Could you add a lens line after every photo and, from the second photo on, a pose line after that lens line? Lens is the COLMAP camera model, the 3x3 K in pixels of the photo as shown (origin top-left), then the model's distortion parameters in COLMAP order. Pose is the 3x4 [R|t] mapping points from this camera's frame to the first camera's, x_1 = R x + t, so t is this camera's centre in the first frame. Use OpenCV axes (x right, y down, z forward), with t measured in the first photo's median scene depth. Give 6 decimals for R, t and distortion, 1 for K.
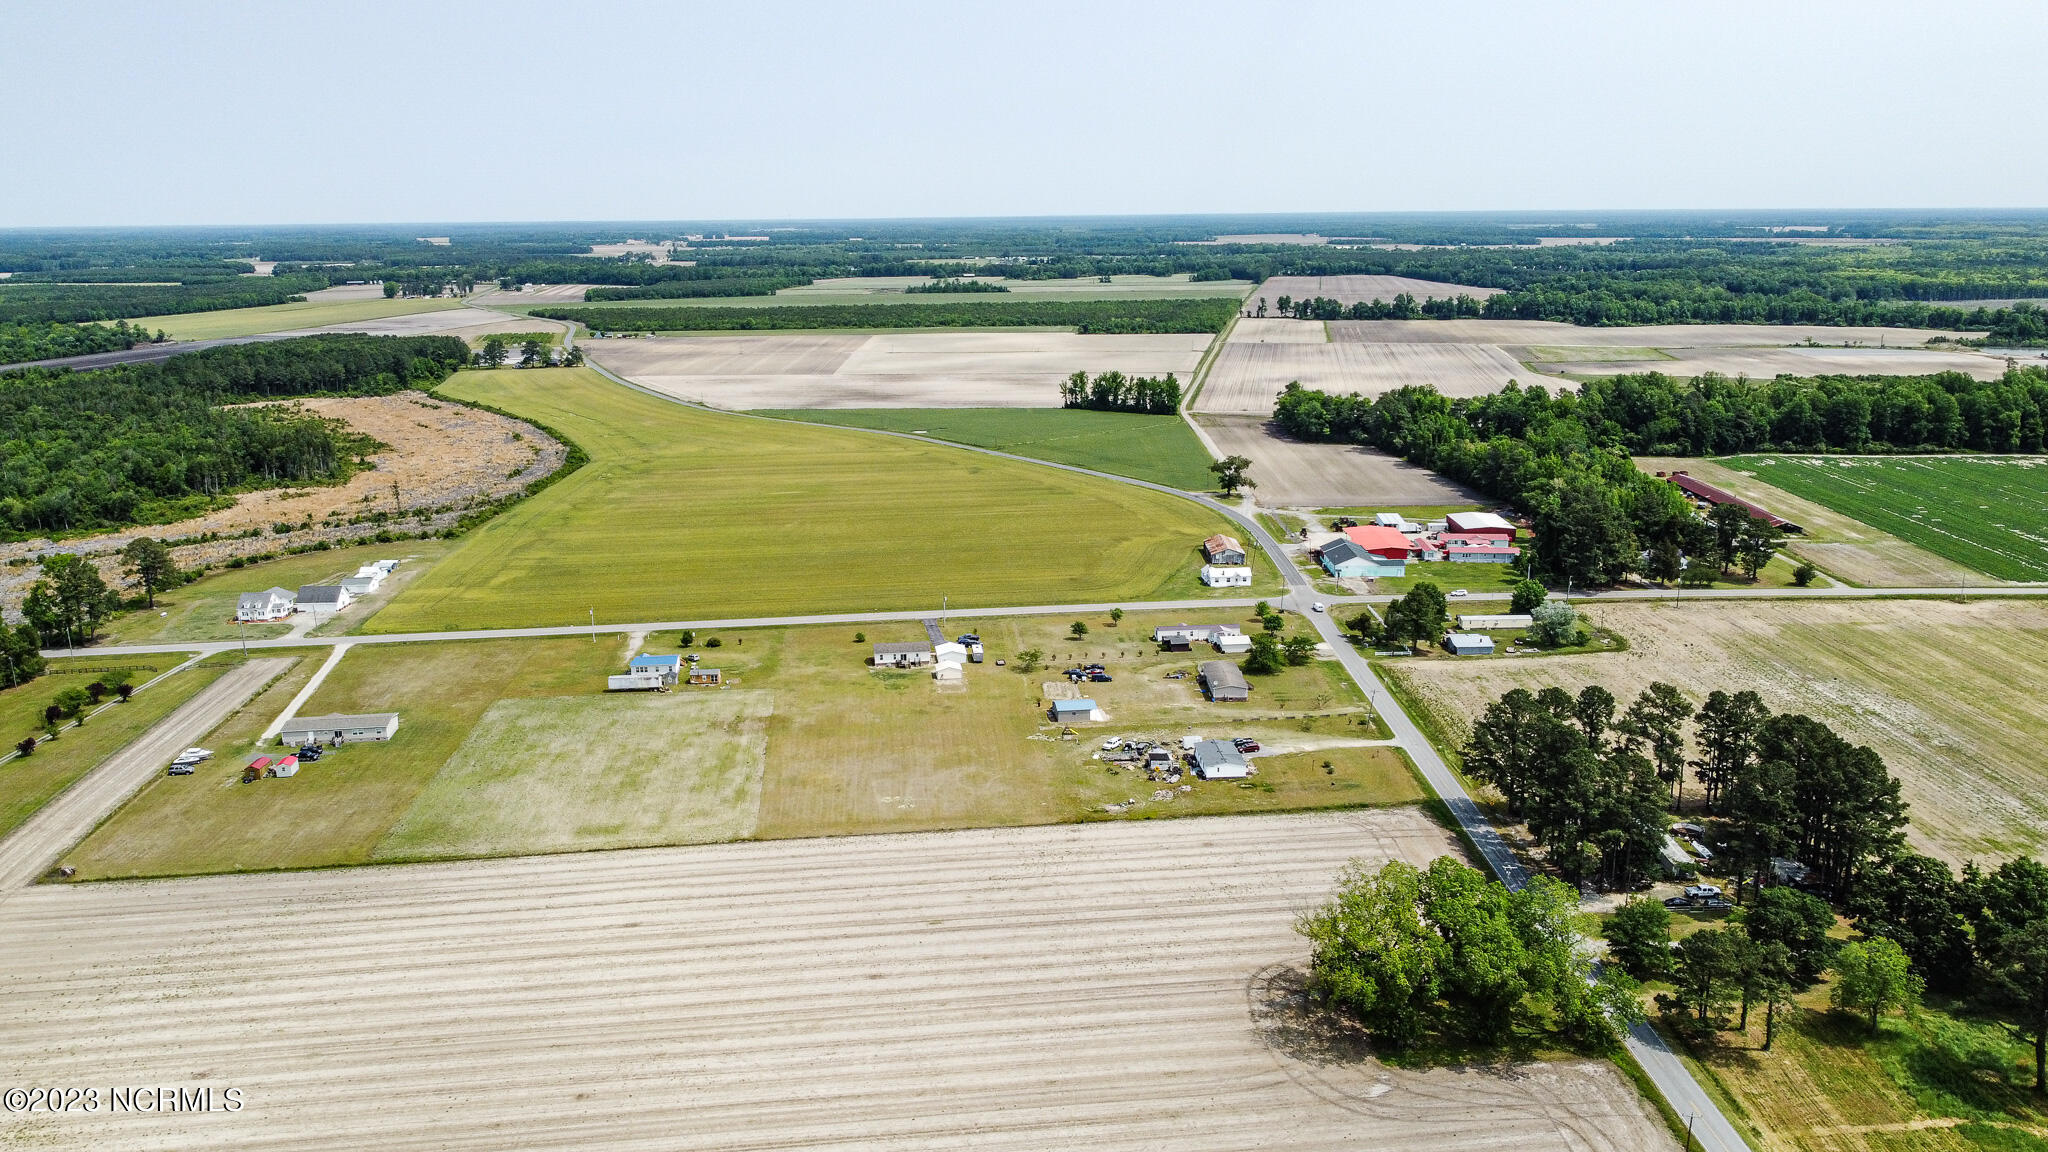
lens RADIAL K [[1556.1, 0, 1024.0], [0, 1556.1, 576.0], [0, 0, 1]] dist [-0.002185, -0.006224]
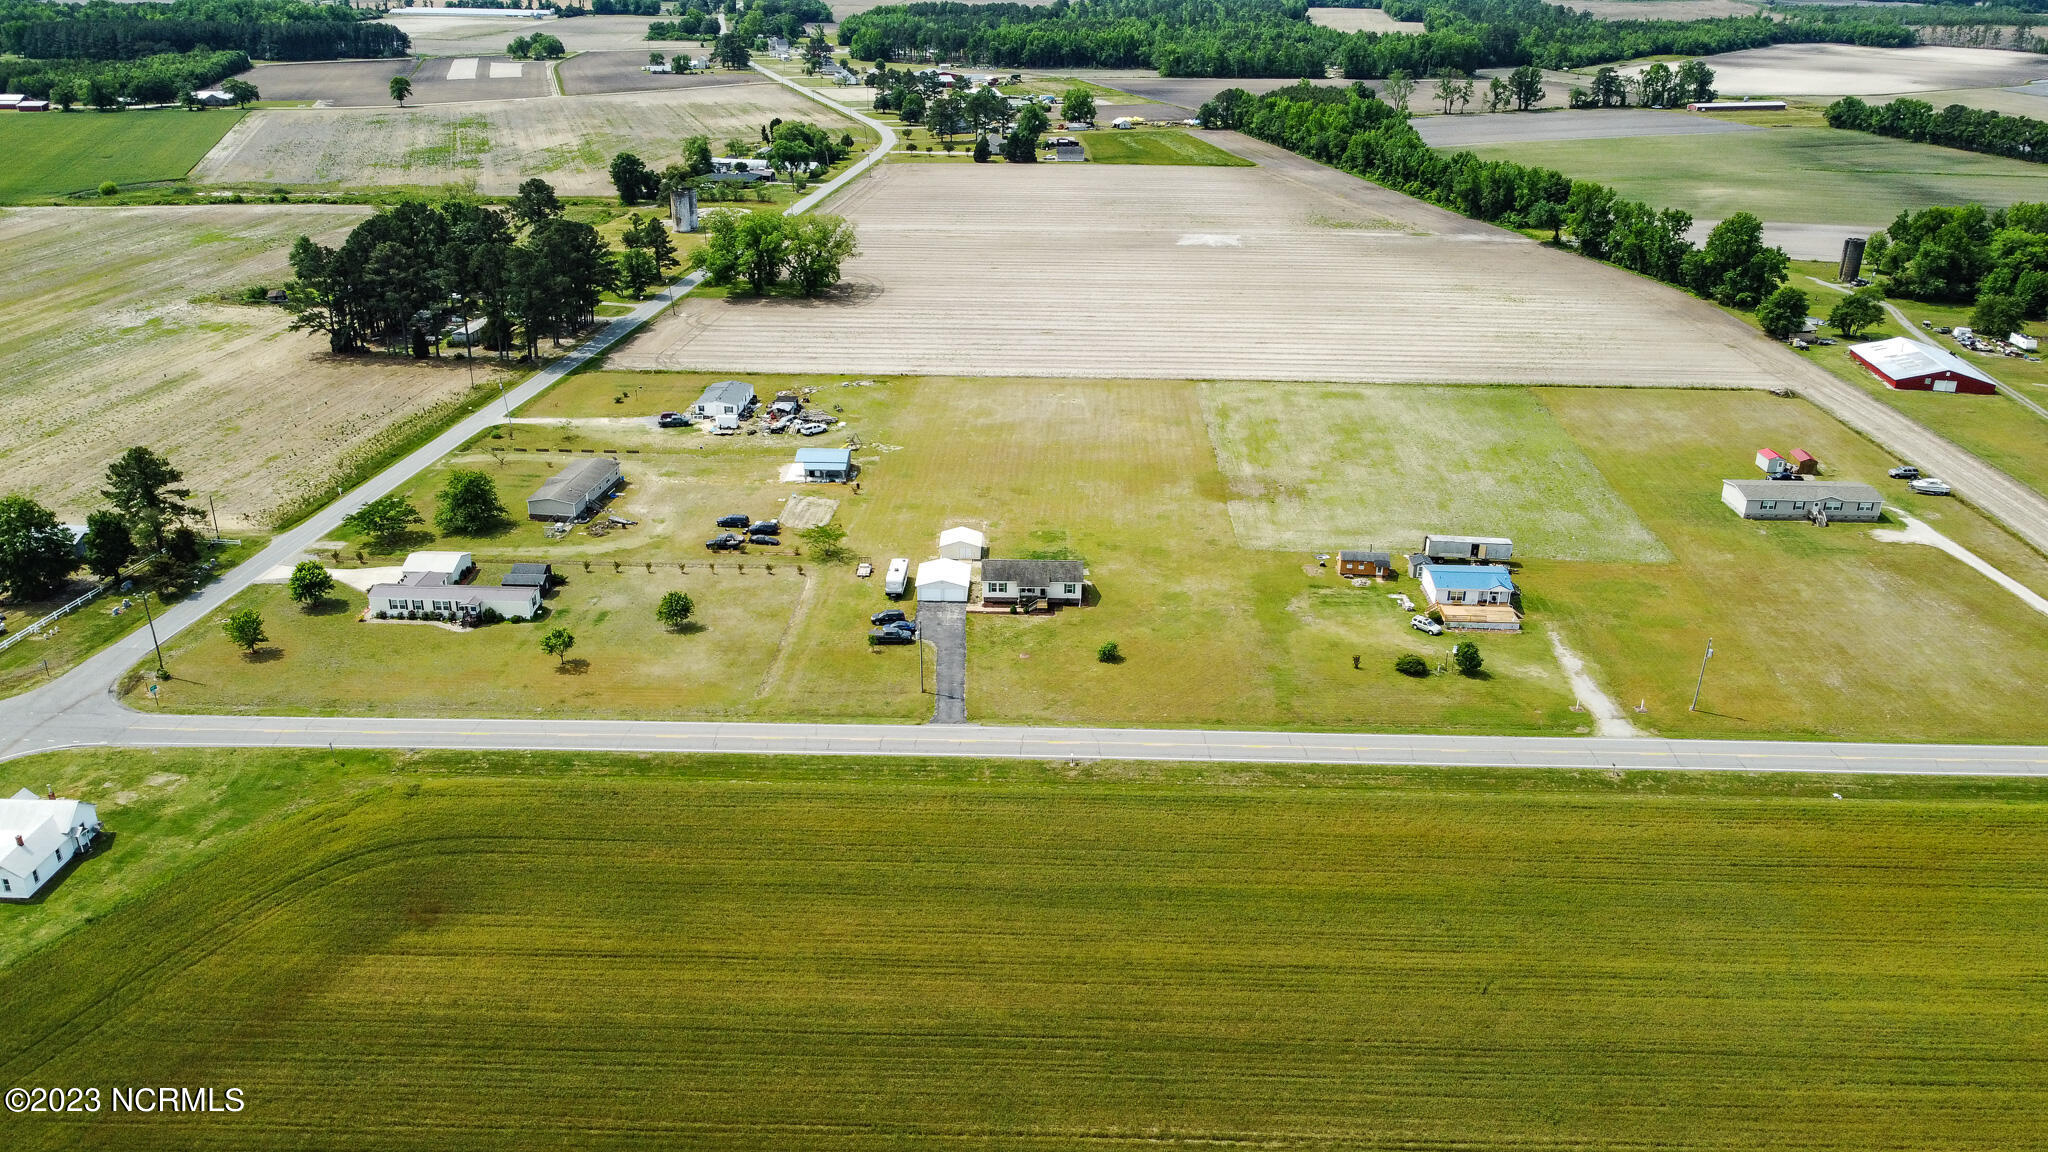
lens RADIAL K [[1556.1, 0, 1024.0], [0, 1556.1, 576.0], [0, 0, 1]] dist [-0.002185, -0.006224]
pose [[-0.990662, -0.053321, 0.125484, -0.165275], [0.031444, 0.806195, 0.590814, -0.320575], [-0.132667, 0.589242, -0.796990, 1.648834]]
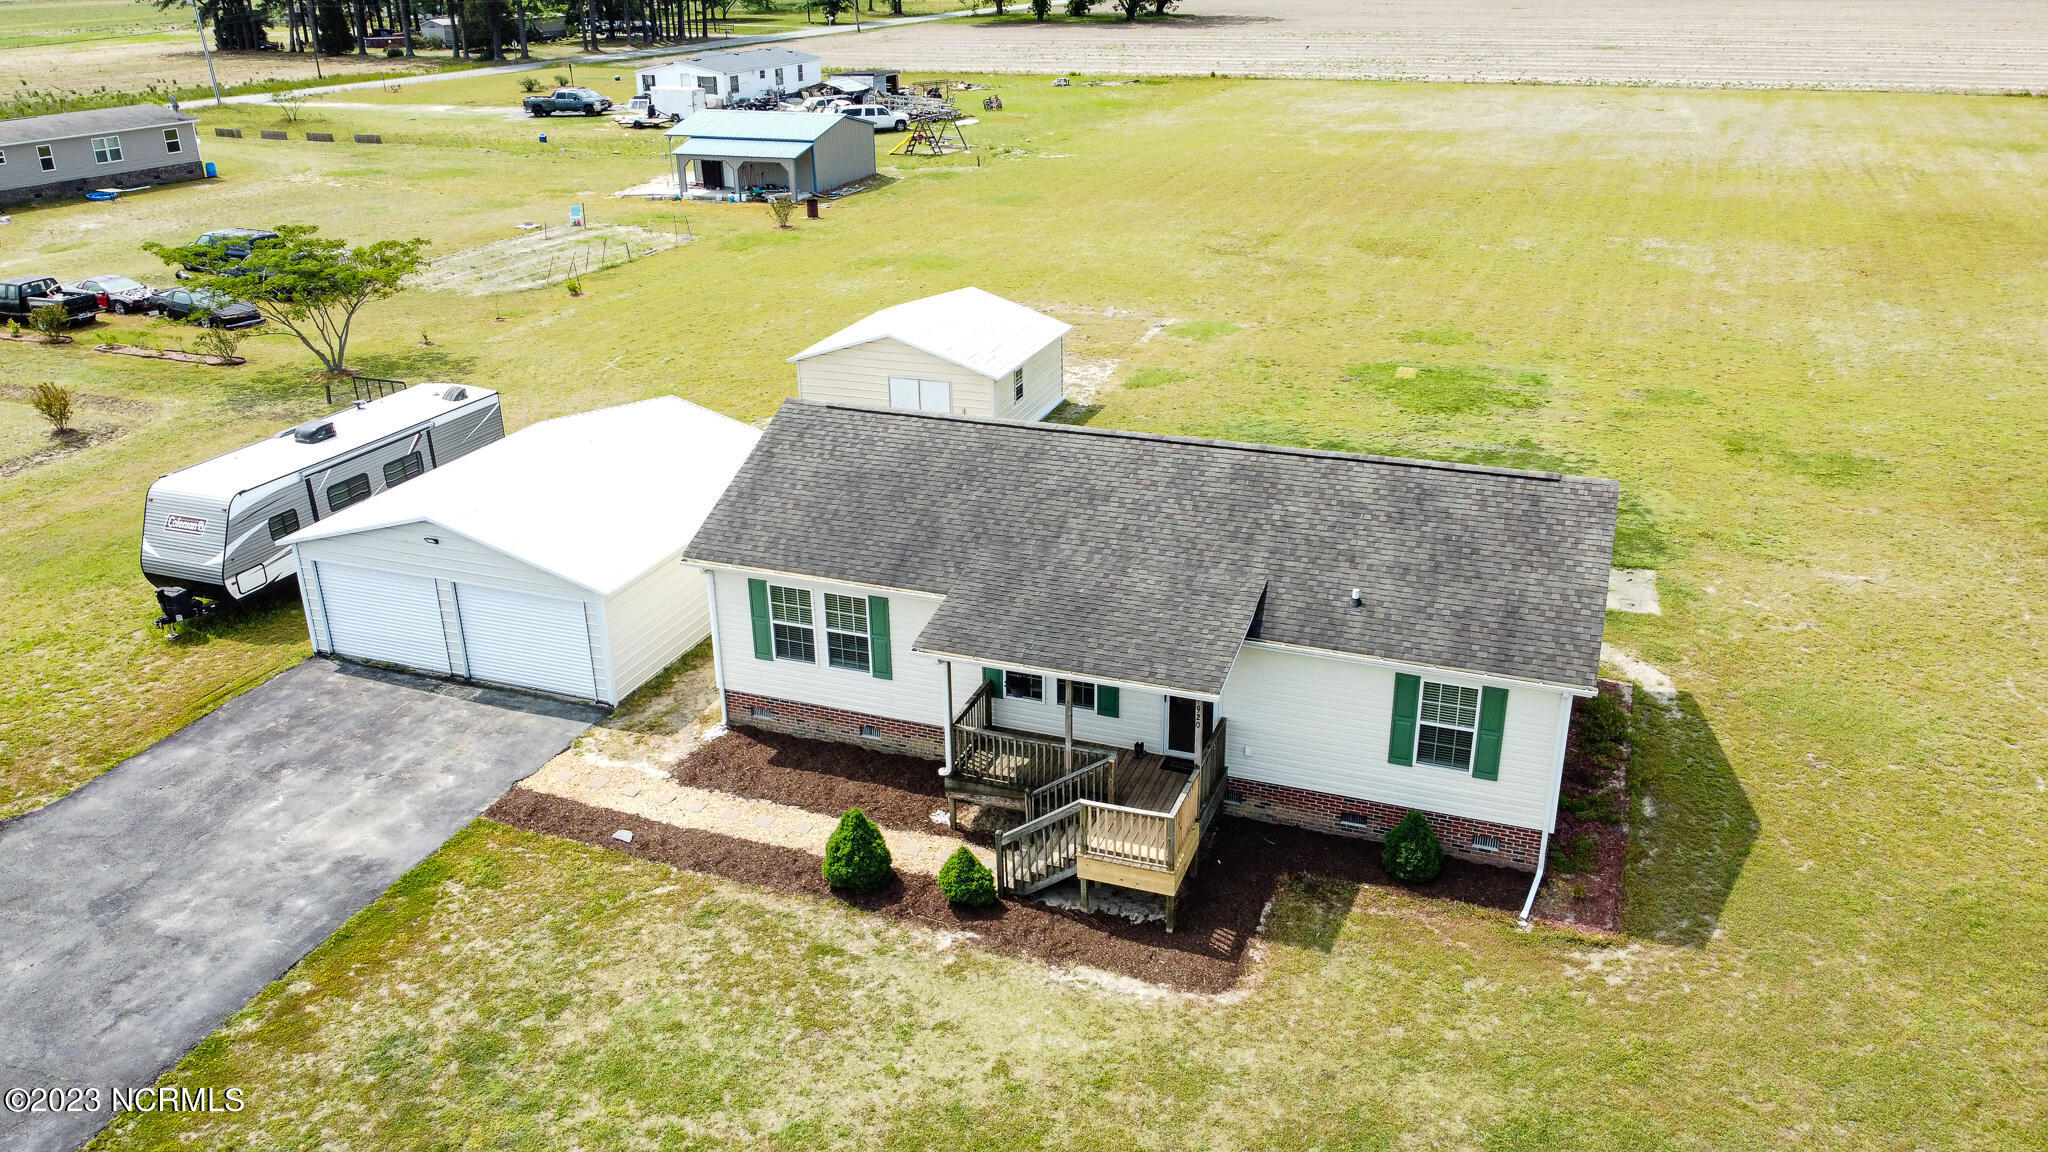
lens RADIAL K [[1556.1, 0, 1024.0], [0, 1556.1, 576.0], [0, 0, 1]] dist [-0.002185, -0.006224]
pose [[-0.881332, -0.159637, 0.444714, -0.117296], [0.135617, 0.816131, 0.561727, 0.012025], [-0.452618, 0.555379, -0.697633, 1.197680]]
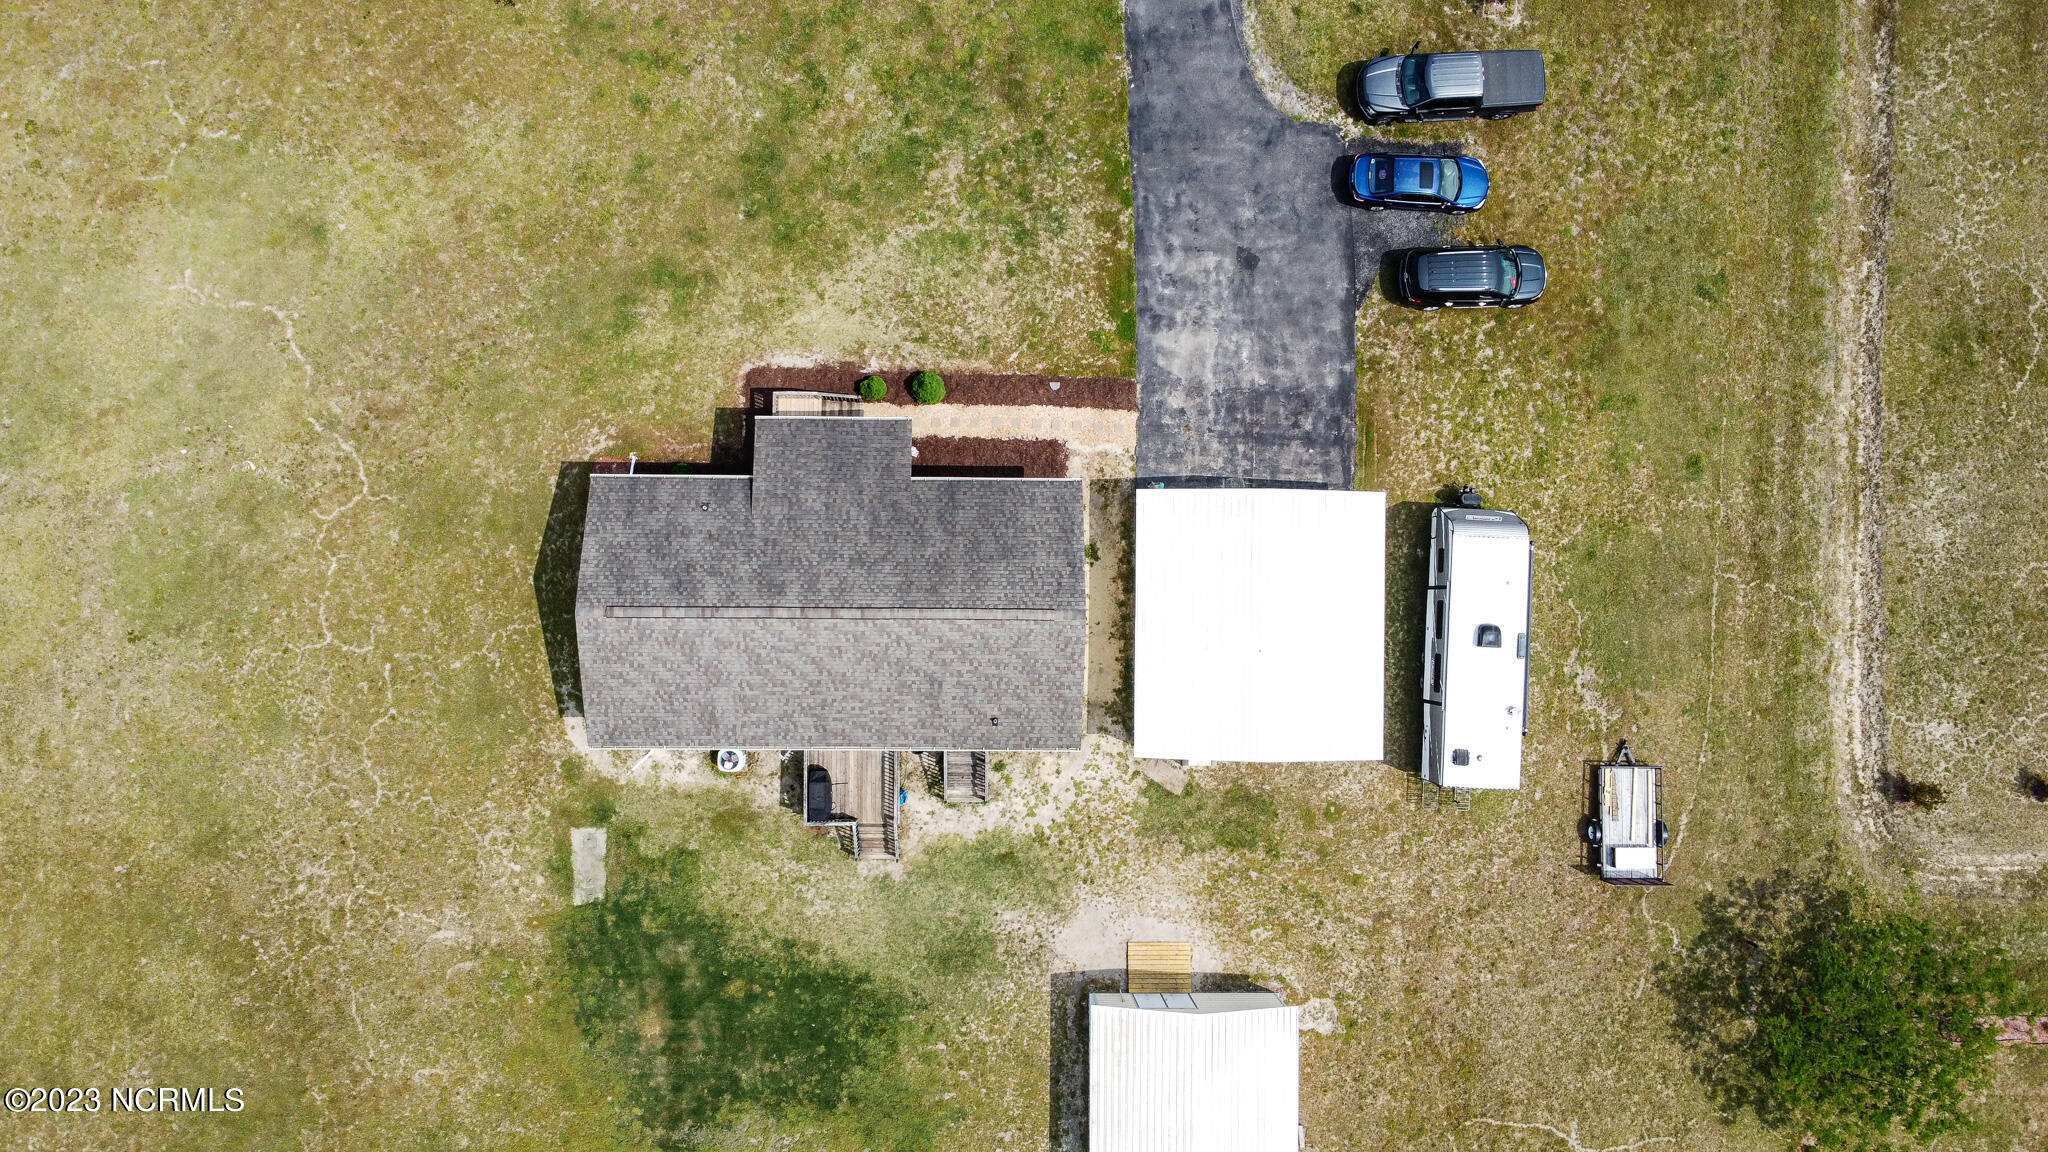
lens RADIAL K [[1556.1, 0, 1024.0], [0, 1556.1, 576.0], [0, 0, 1]] dist [-0.002185, -0.006224]
pose [[0.990151, 0.138892, 0.017594, -0.075164], [-0.051376, 0.243570, 0.968522, -0.074459], [0.130234, -0.959887, 0.248306, 1.111487]]
